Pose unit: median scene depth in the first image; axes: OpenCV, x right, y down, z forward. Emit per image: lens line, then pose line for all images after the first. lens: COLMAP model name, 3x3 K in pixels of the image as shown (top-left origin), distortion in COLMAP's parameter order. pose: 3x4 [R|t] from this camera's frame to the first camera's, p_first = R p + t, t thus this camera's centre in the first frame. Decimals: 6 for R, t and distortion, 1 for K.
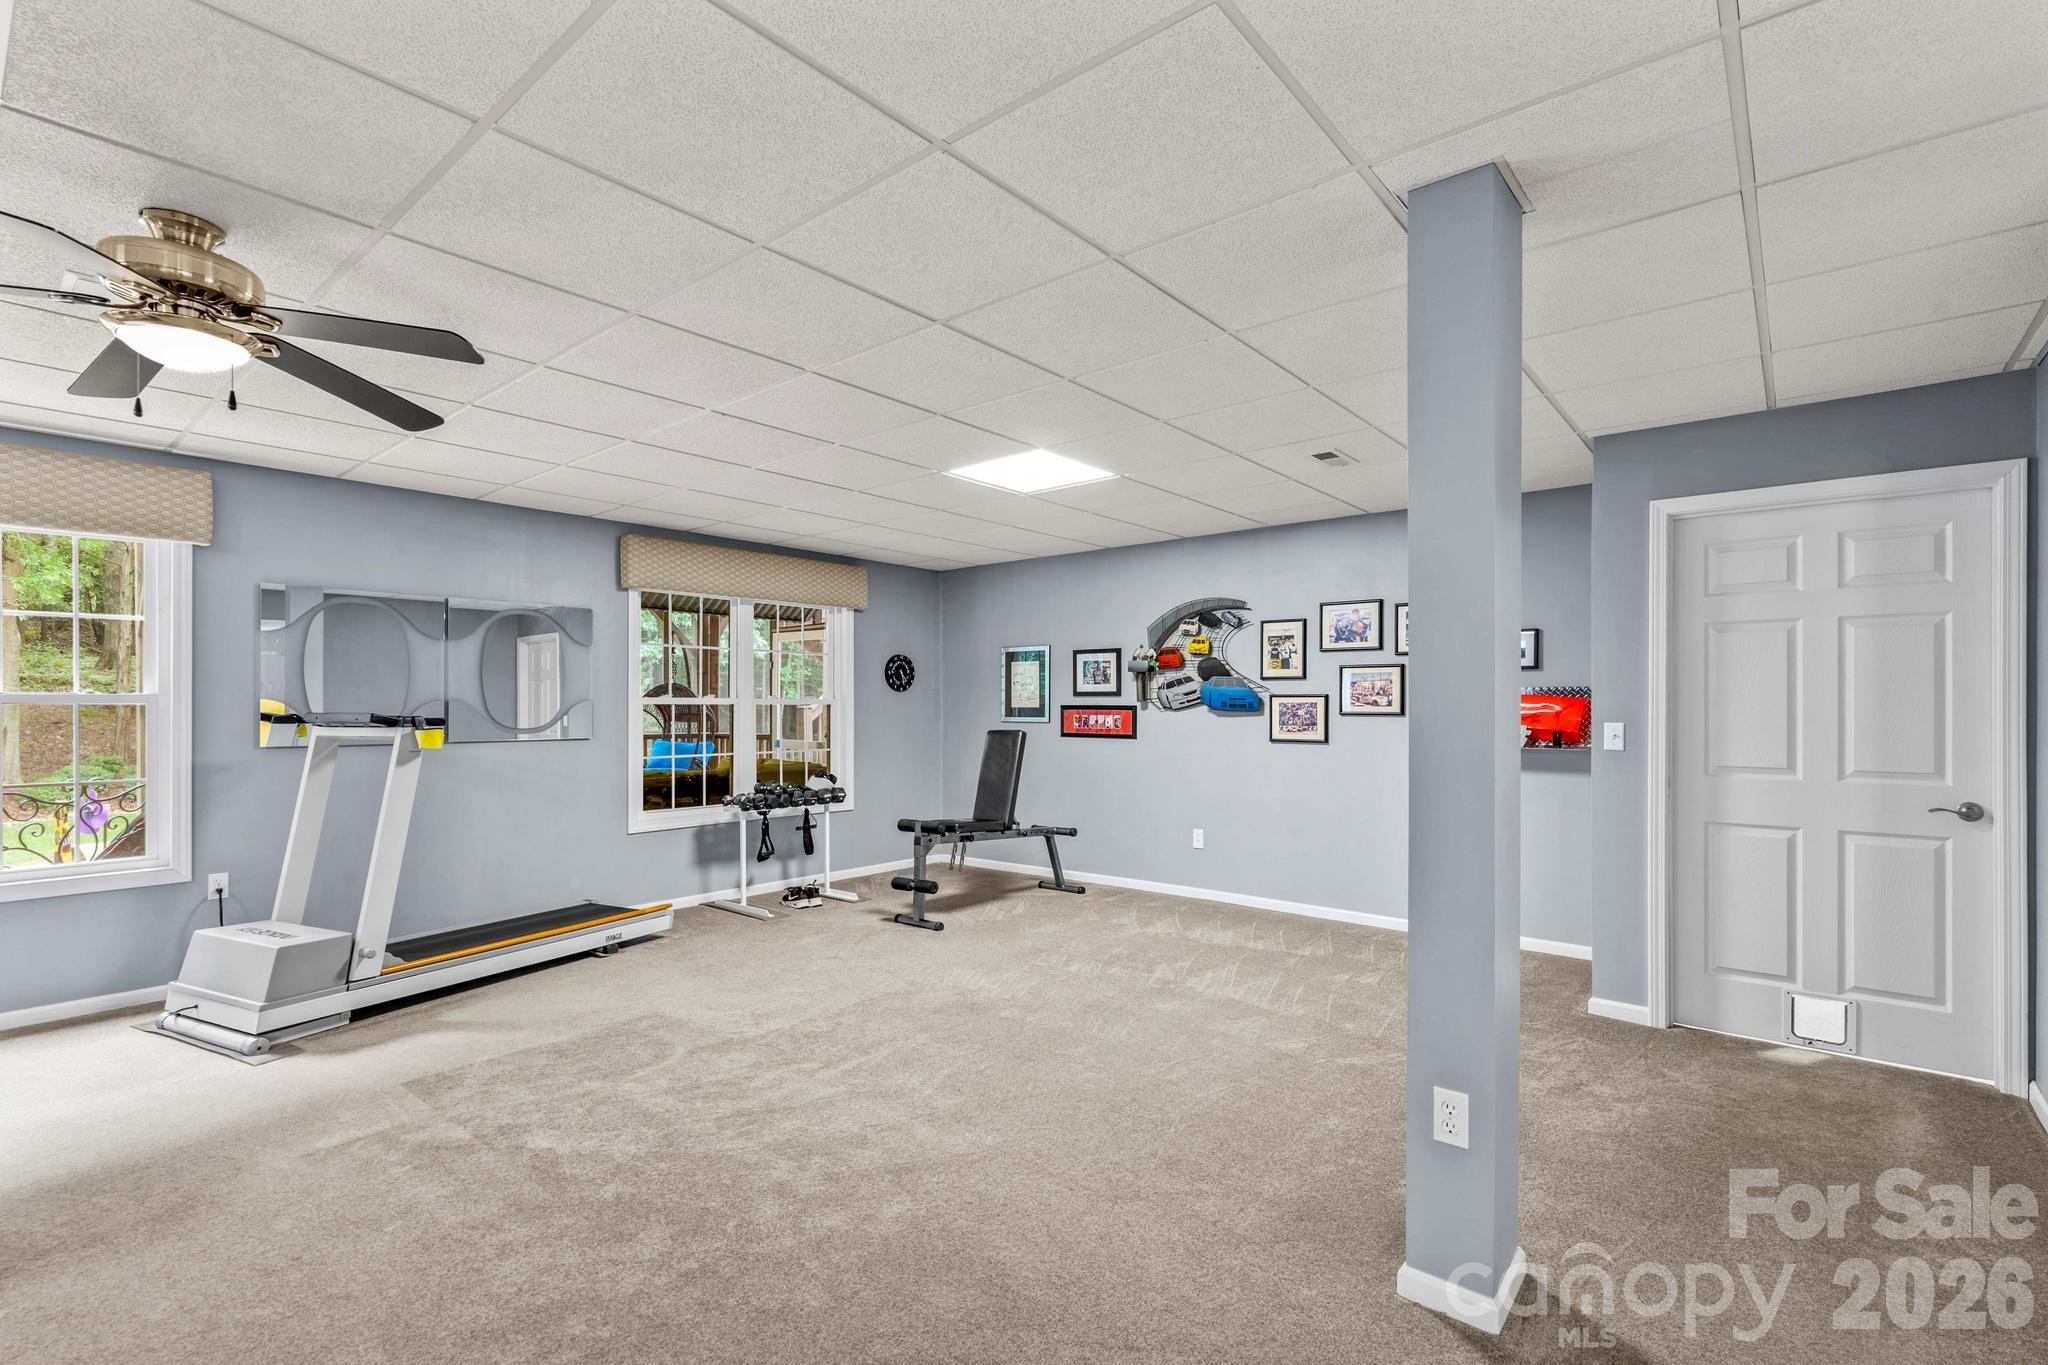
lens RADIAL K [[932.6, 0, 1014.1], [0, 932.6, 702.5], [0, 0, 1]] dist [-0.004052, 0.000462]
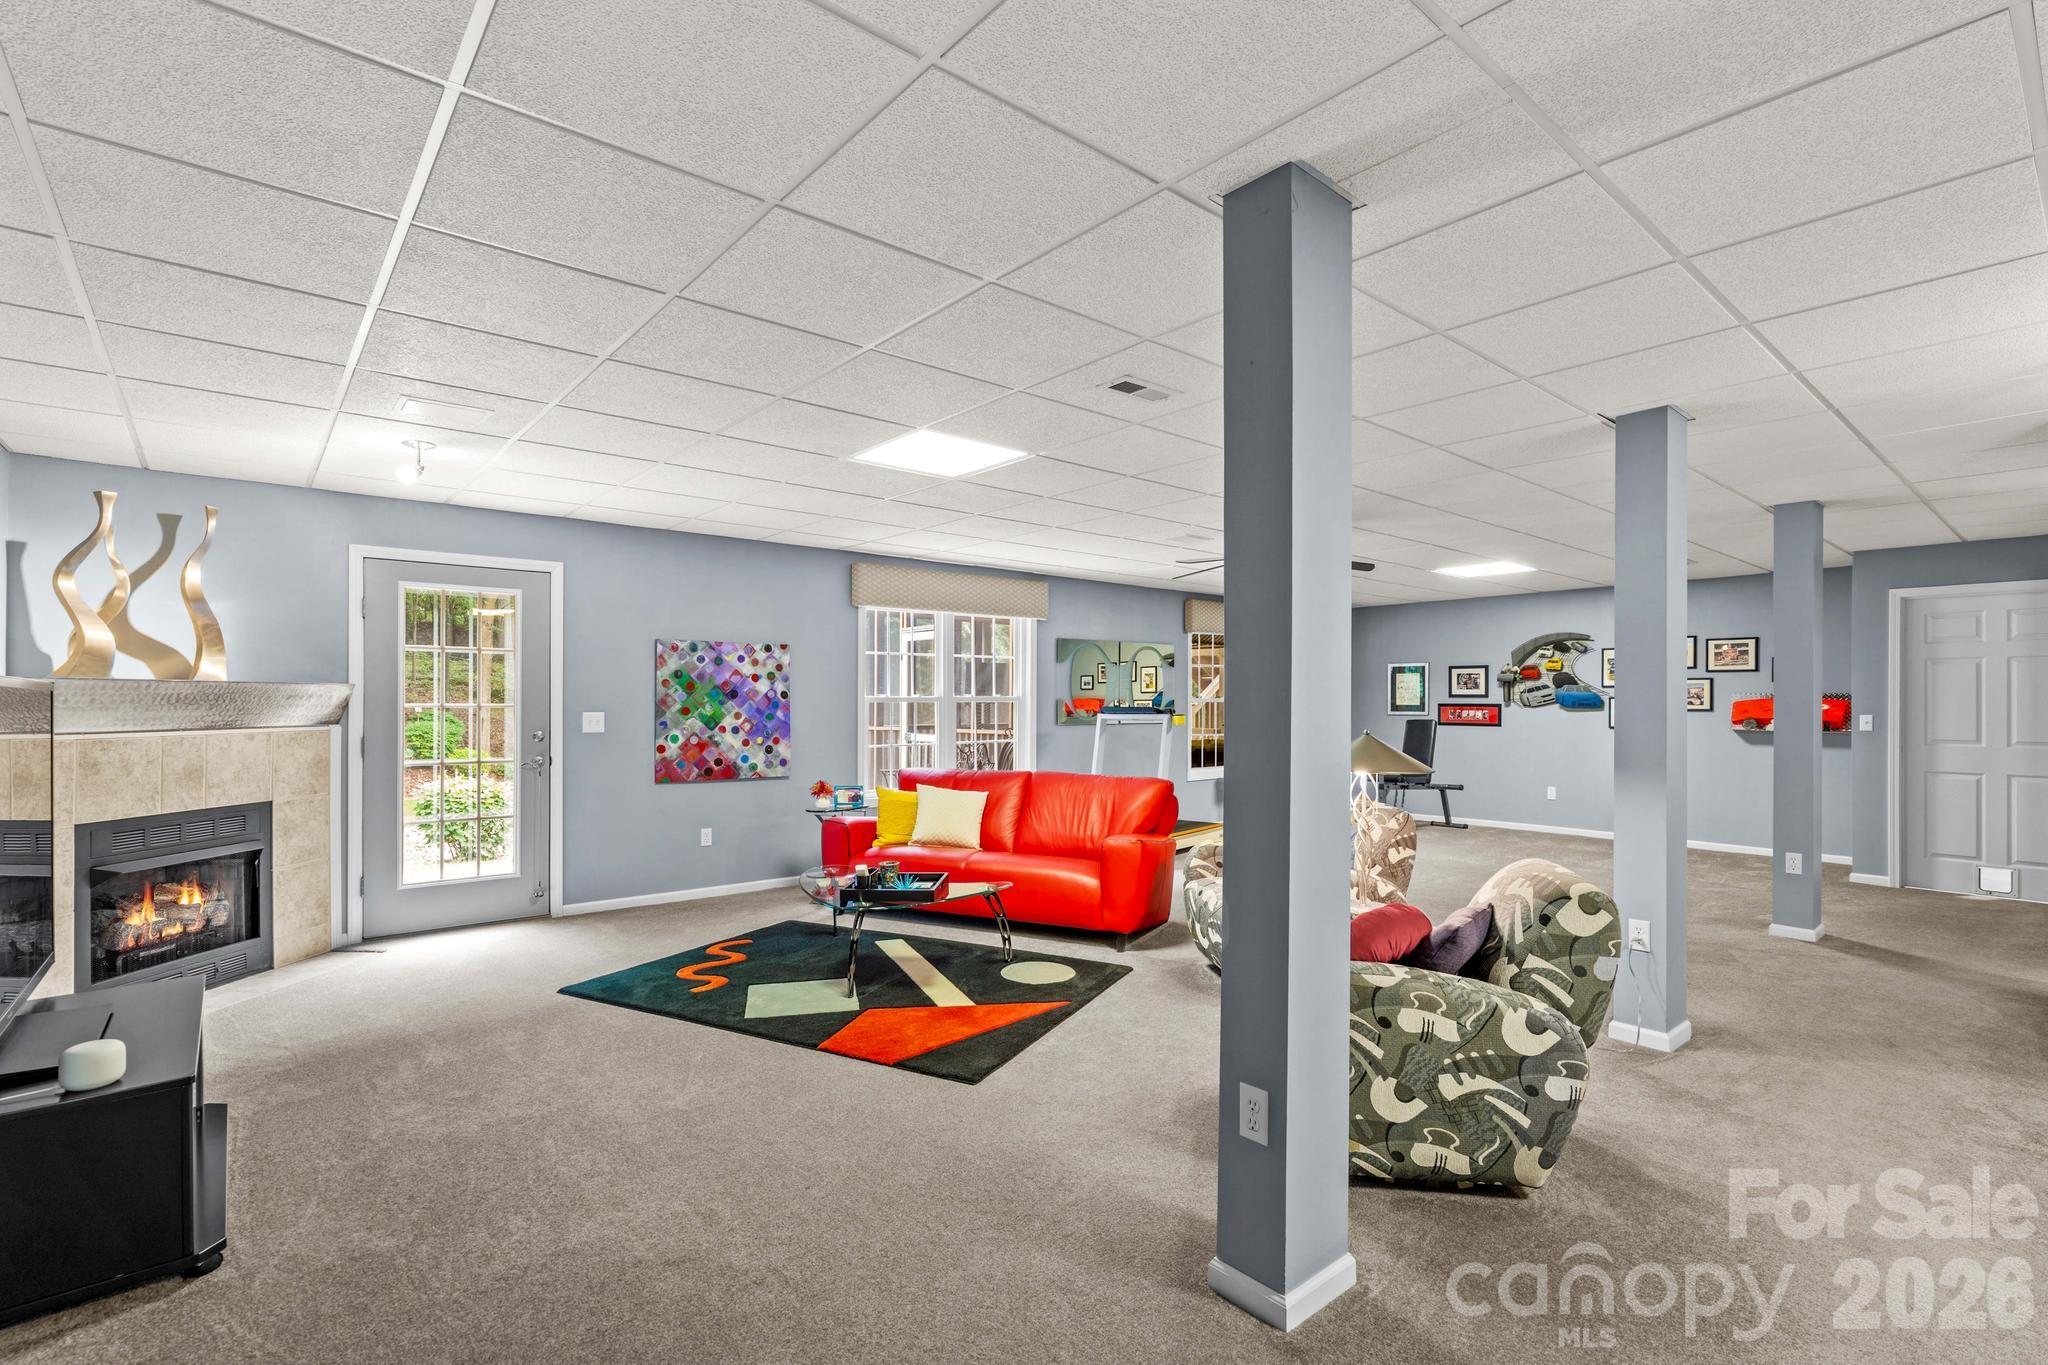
lens RADIAL K [[934.6, 0, 1027.7], [0, 934.6, 697.3], [0, 0, 1]] dist [0.002508, 0.000180]
pose [[0.987040, 0.001557, -0.160470, -0.400996], [-0.001849, 0.999997, -0.001670, -0.003769], [0.160467, 0.001945, 0.987039, -0.631775]]
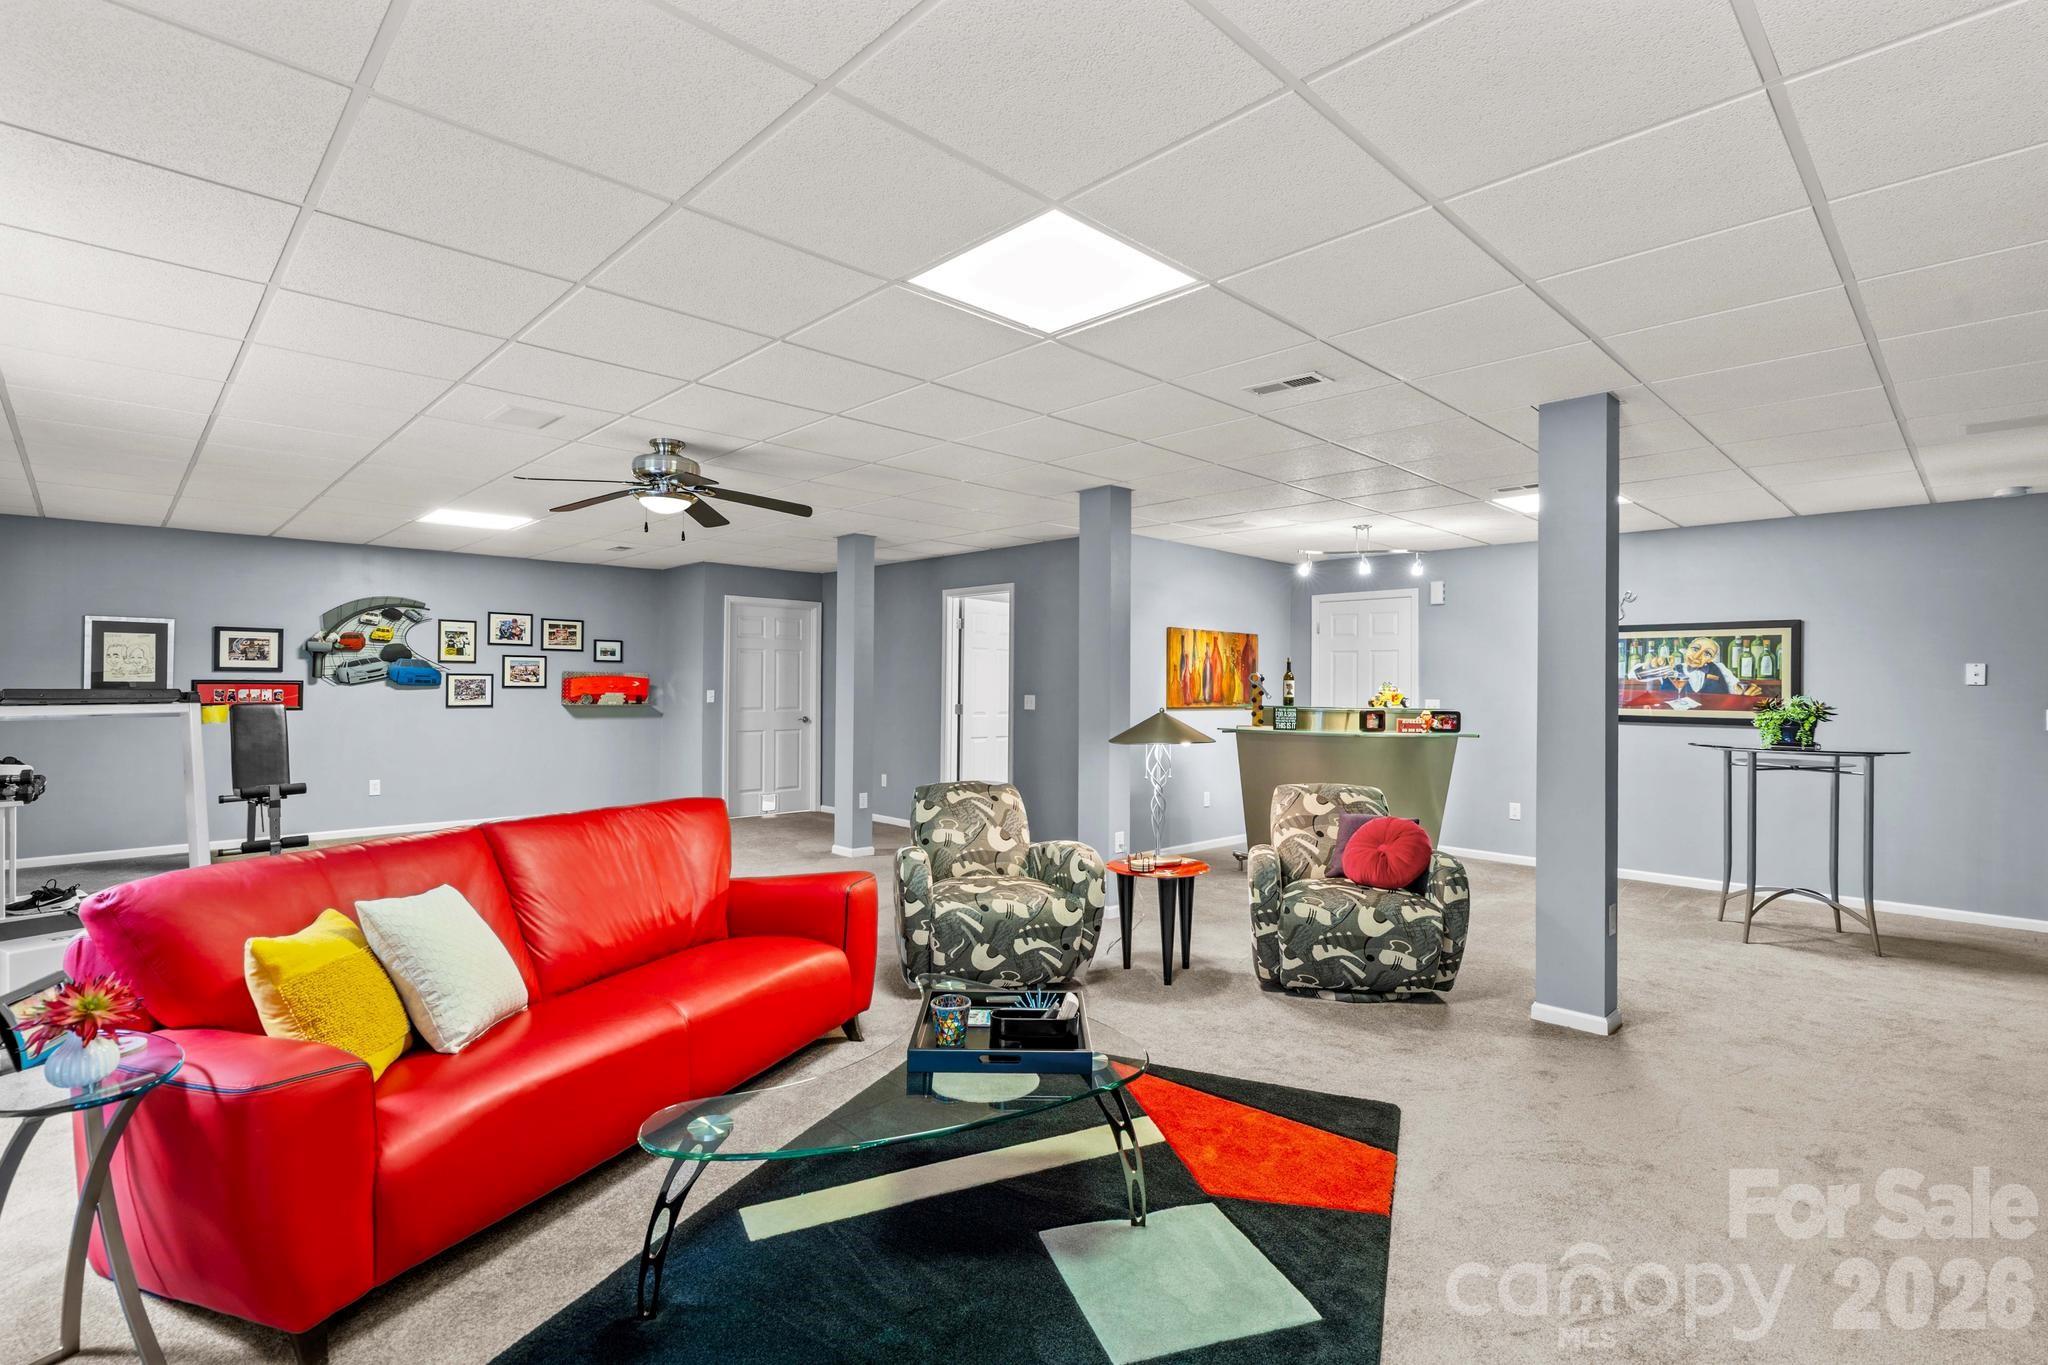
lens RADIAL K [[950.5, 0, 1024.0], [0, 950.5, 682.5], [0, 0, 1]] dist [-0.002709, 0.000239]
pose [[0.096117, 0.000075, 0.995370, -1.006100], [-0.009289, 0.999957, 0.000822, -0.003904], [-0.995327, -0.009325, 0.096113, 0.014218]]
